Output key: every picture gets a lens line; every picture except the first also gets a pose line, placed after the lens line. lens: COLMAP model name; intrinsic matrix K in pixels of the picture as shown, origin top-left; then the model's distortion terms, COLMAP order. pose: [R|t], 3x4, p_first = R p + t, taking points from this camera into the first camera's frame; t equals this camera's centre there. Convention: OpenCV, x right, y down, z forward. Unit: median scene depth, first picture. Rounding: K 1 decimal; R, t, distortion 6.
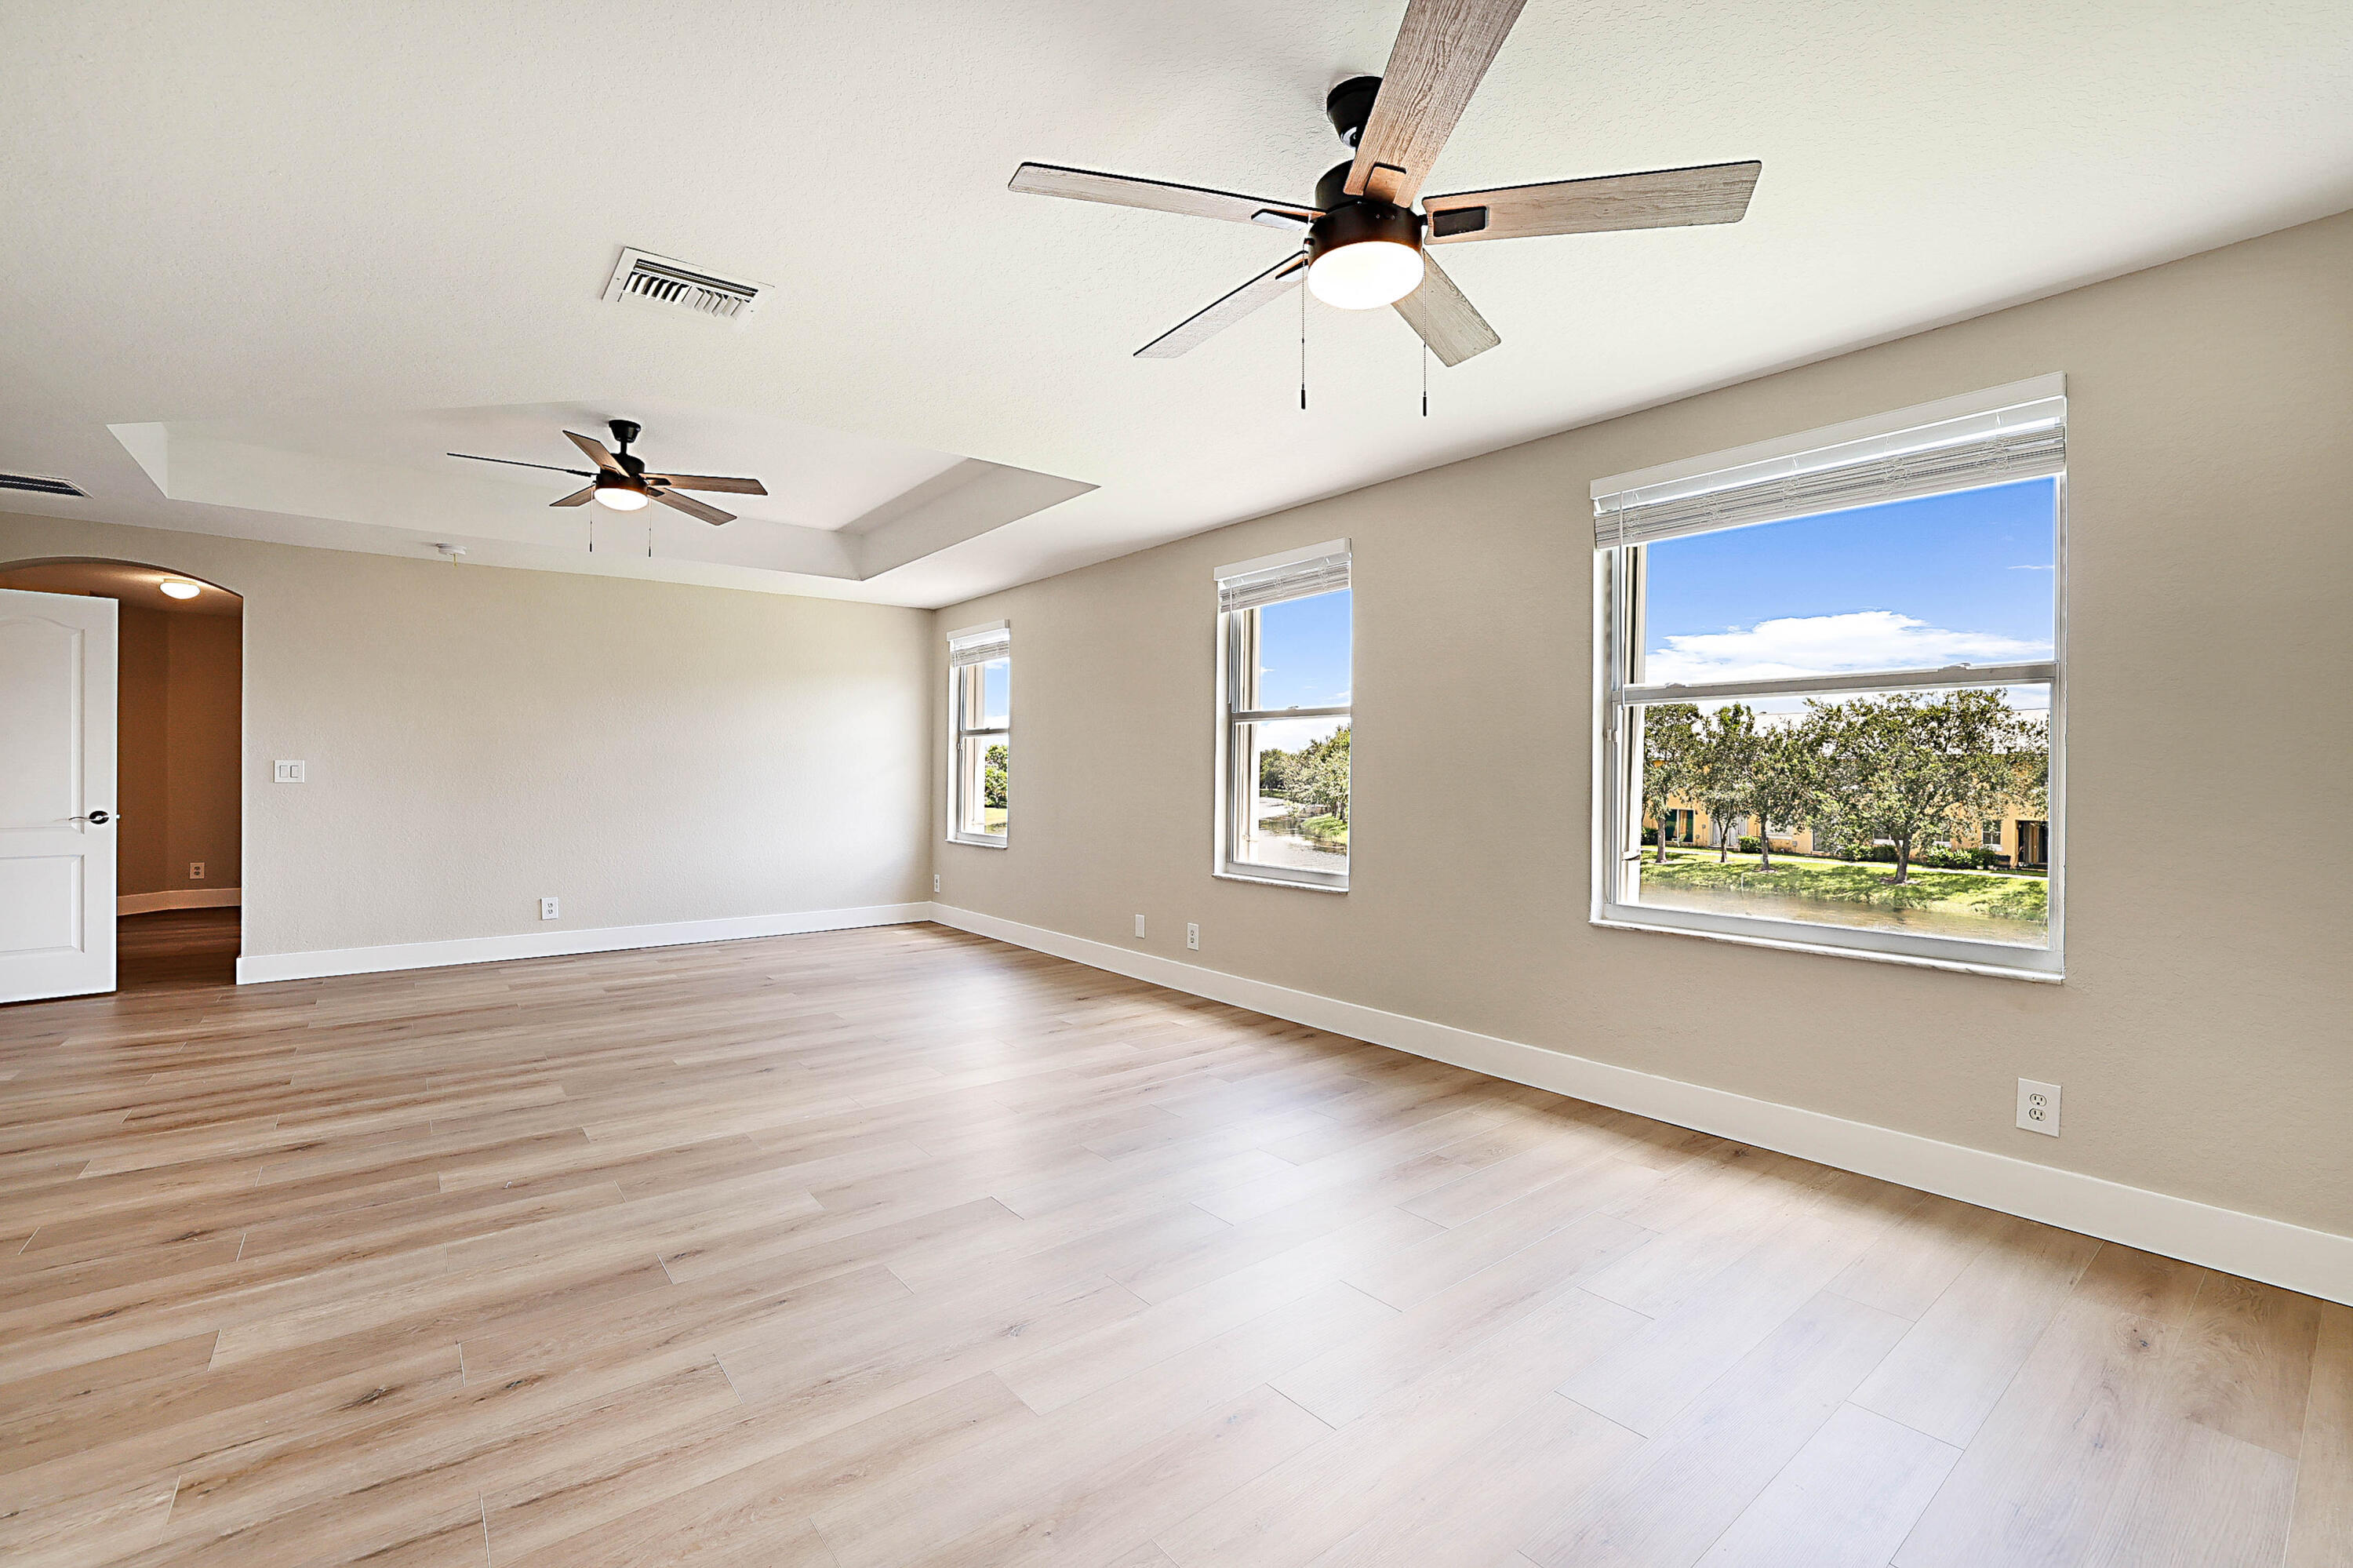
lens RADIAL K [[1011.1, 0, 1176.6], [0, 1011.1, 776.4], [0, 0, 1]] dist [-0.043821, 0.015297]
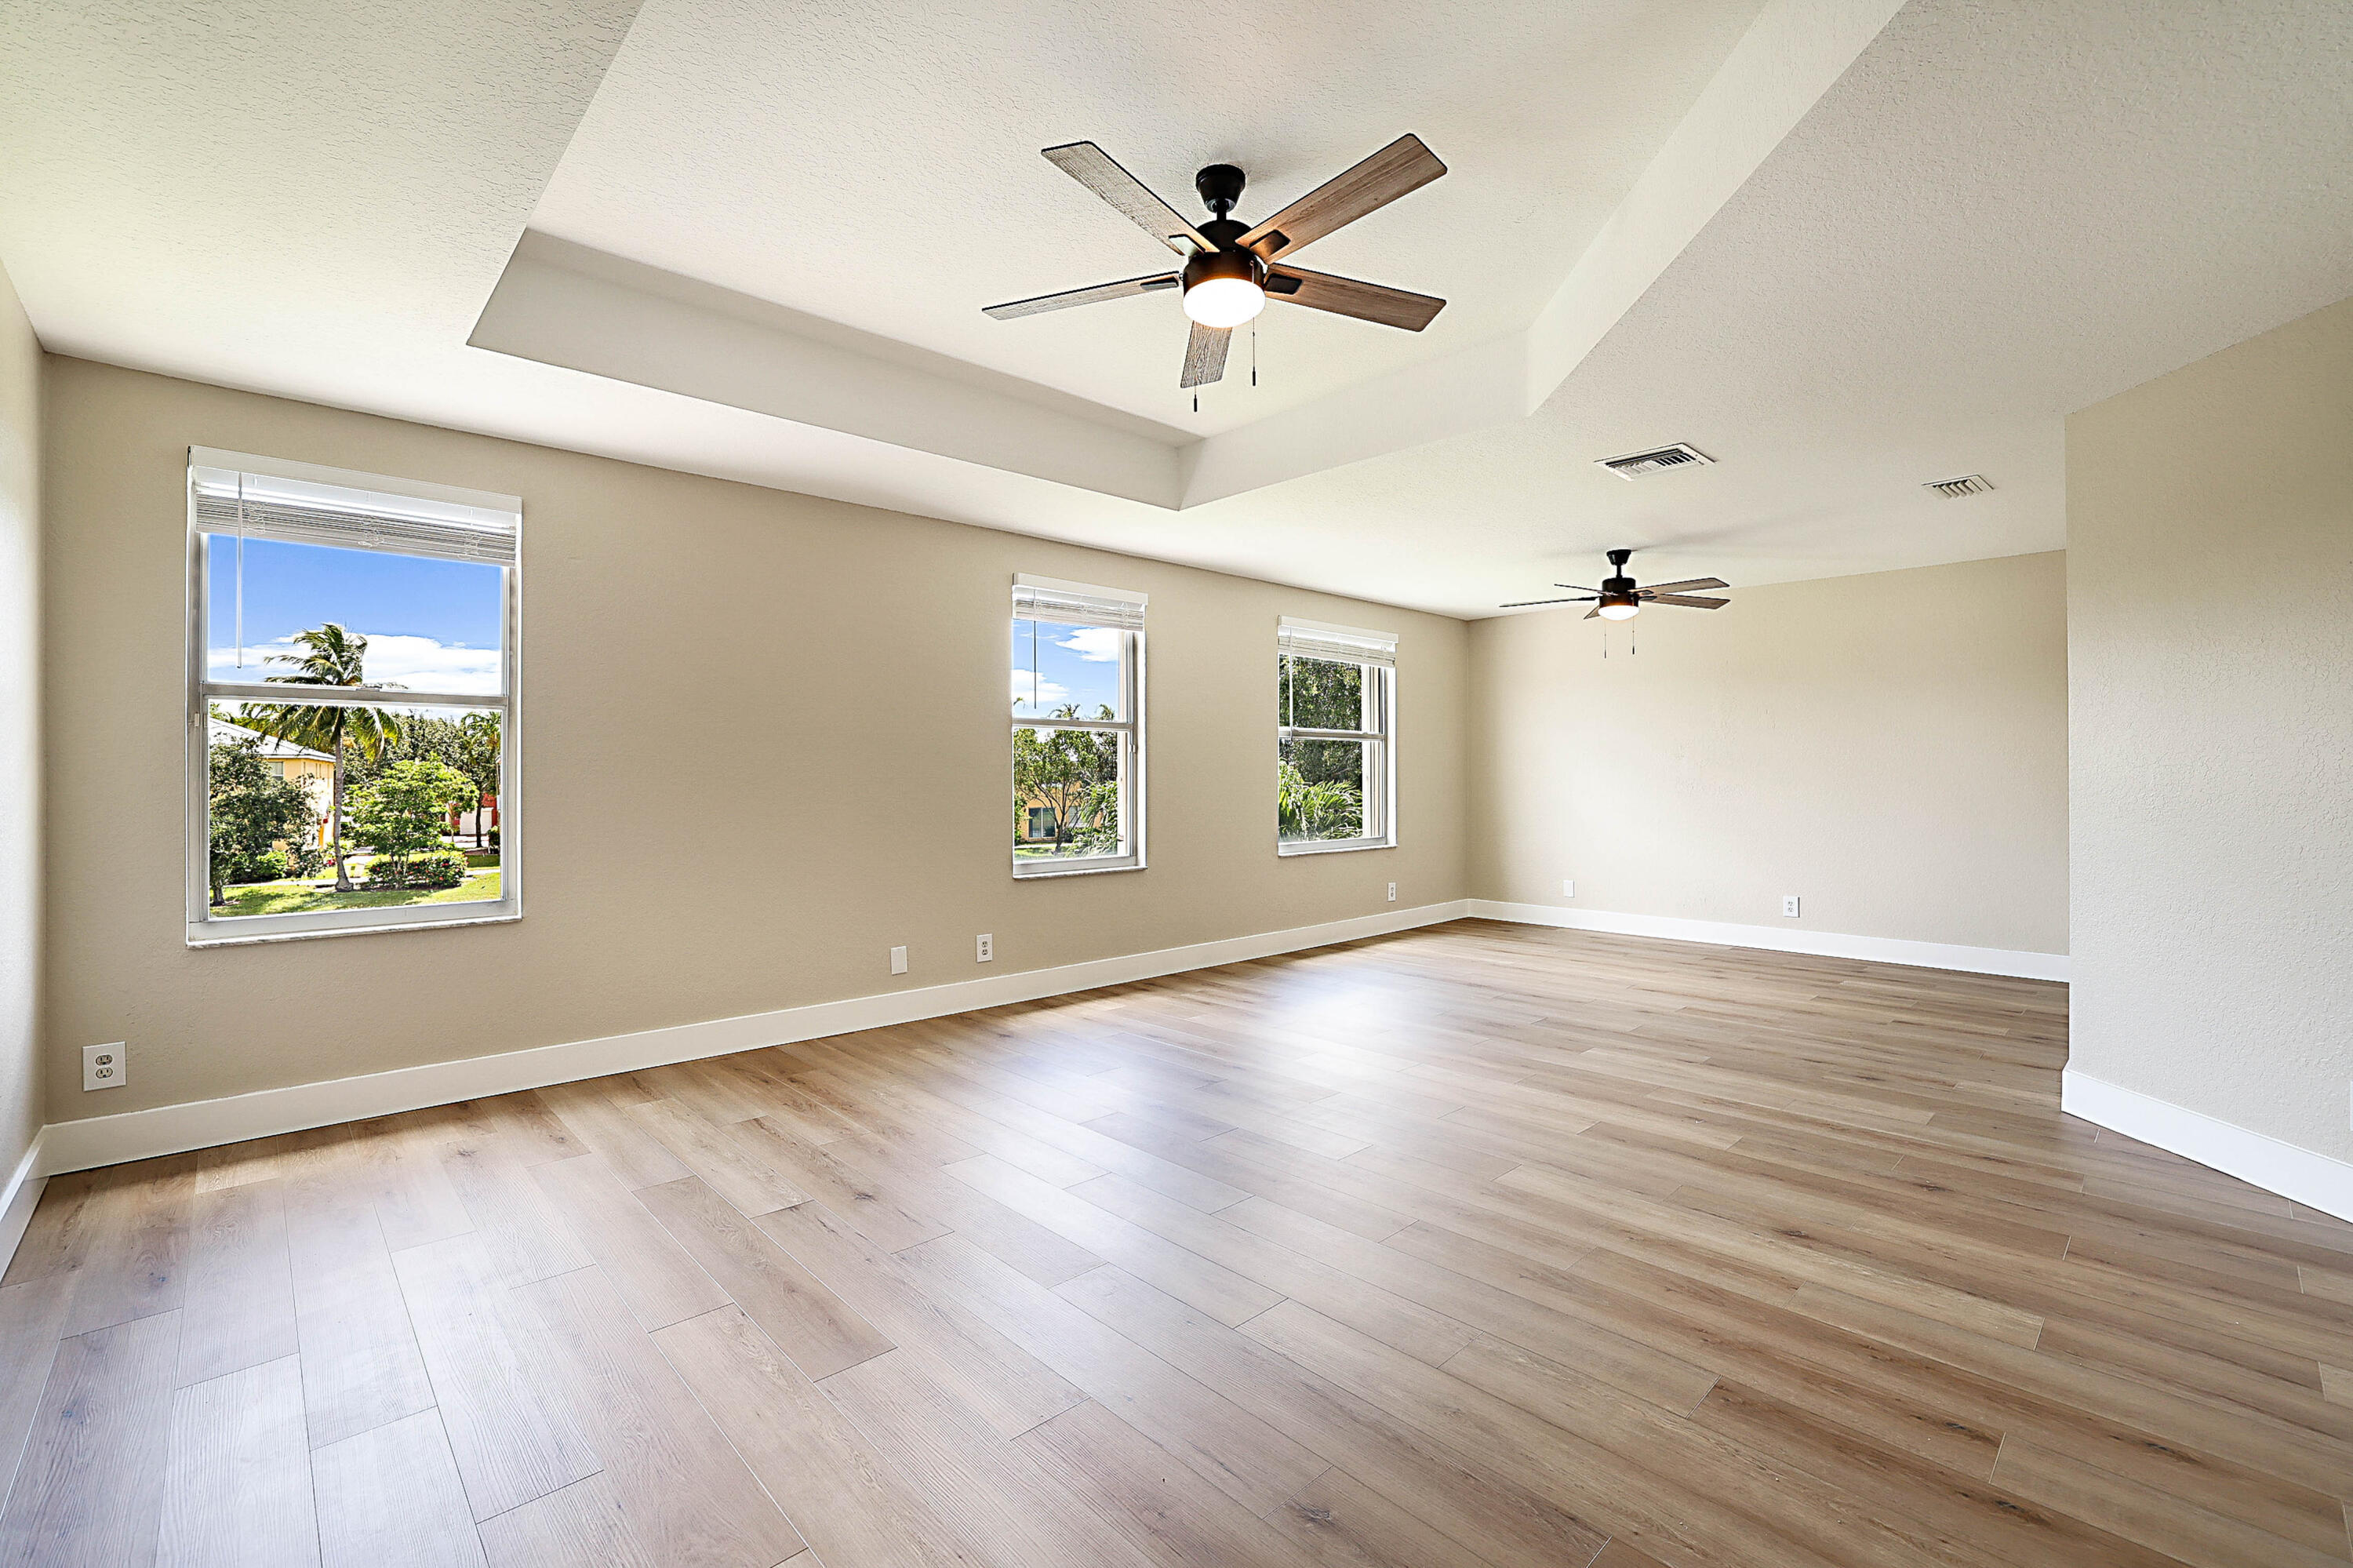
lens RADIAL K [[1011.1, 0, 1176.6], [0, 1011.1, 776.4], [0, 0, 1]] dist [-0.043821, 0.015297]
pose [[-0.087464, -0.003166, 0.996163, -1.720760], [0.003603, 0.999987, 0.003494, -0.011293], [-0.996161, 0.003895, -0.087451, 1.639855]]
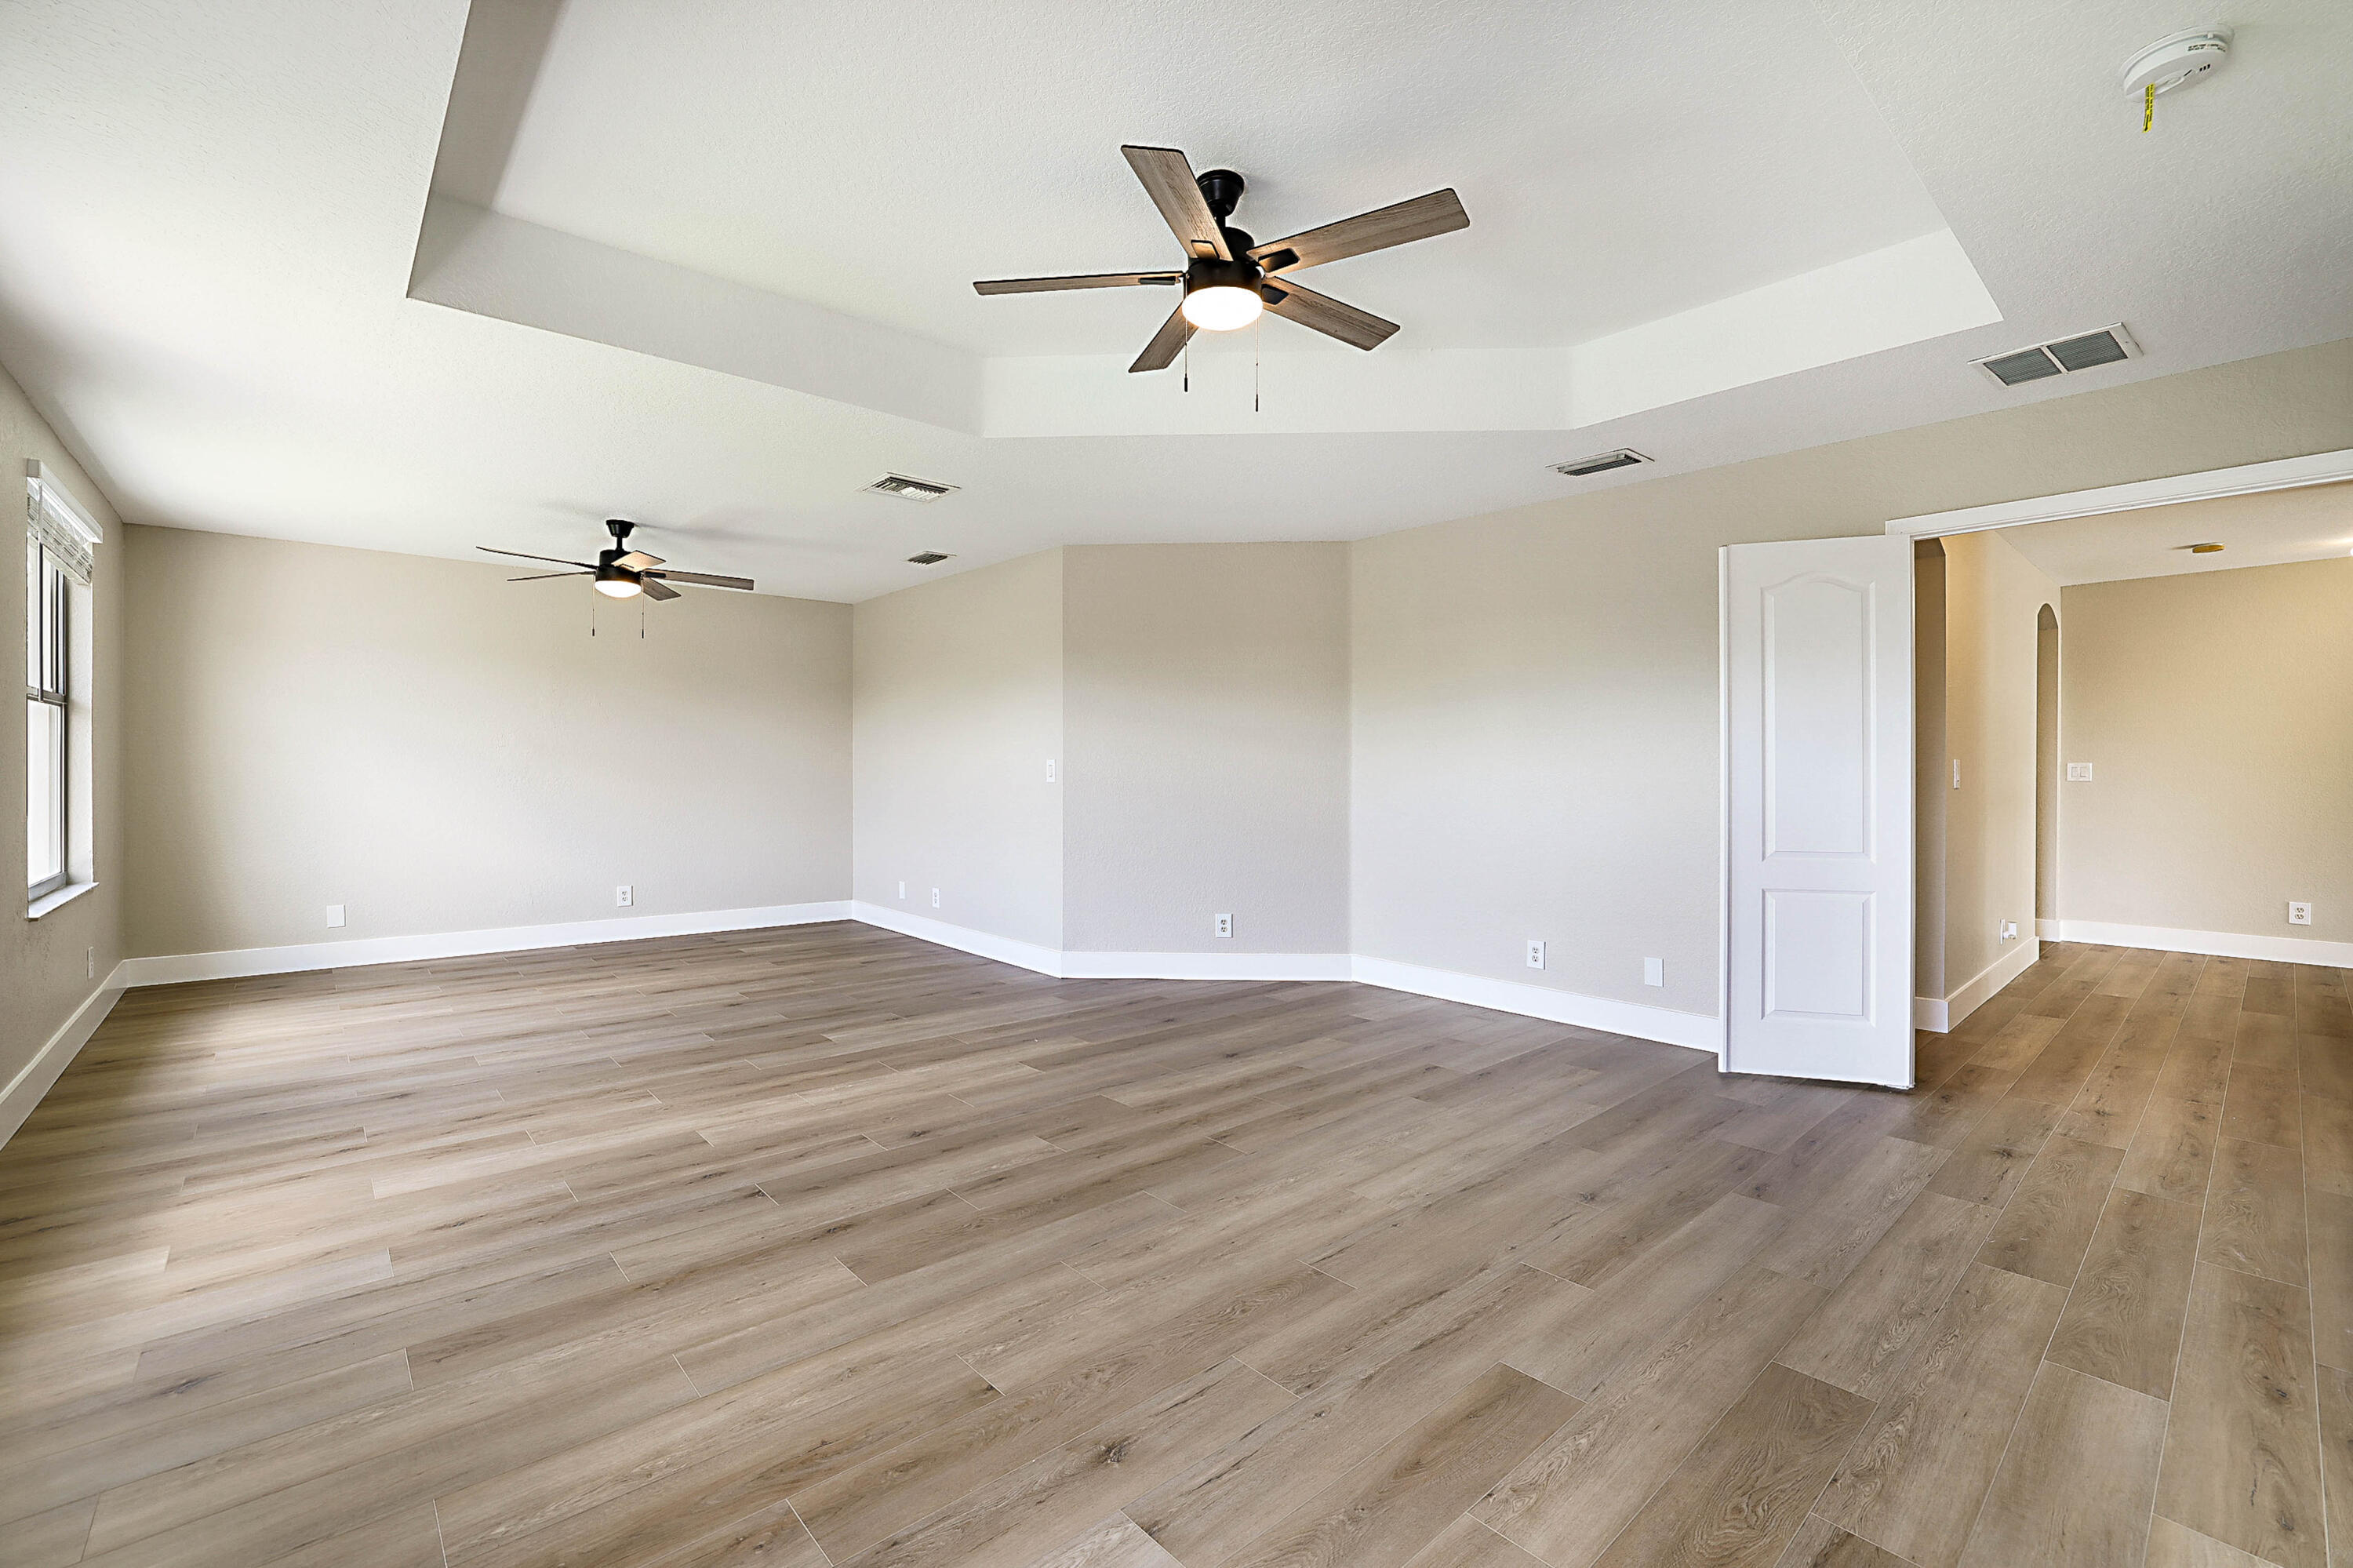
lens RADIAL K [[1011.1, 0, 1176.6], [0, 1011.1, 776.4], [0, 0, 1]] dist [-0.043821, 0.015297]
pose [[-0.998344, -0.006386, -0.057164, -0.758195], [-0.006801, 0.999952, 0.007079, -0.006606], [0.057116, 0.007456, -0.998340, 2.422568]]
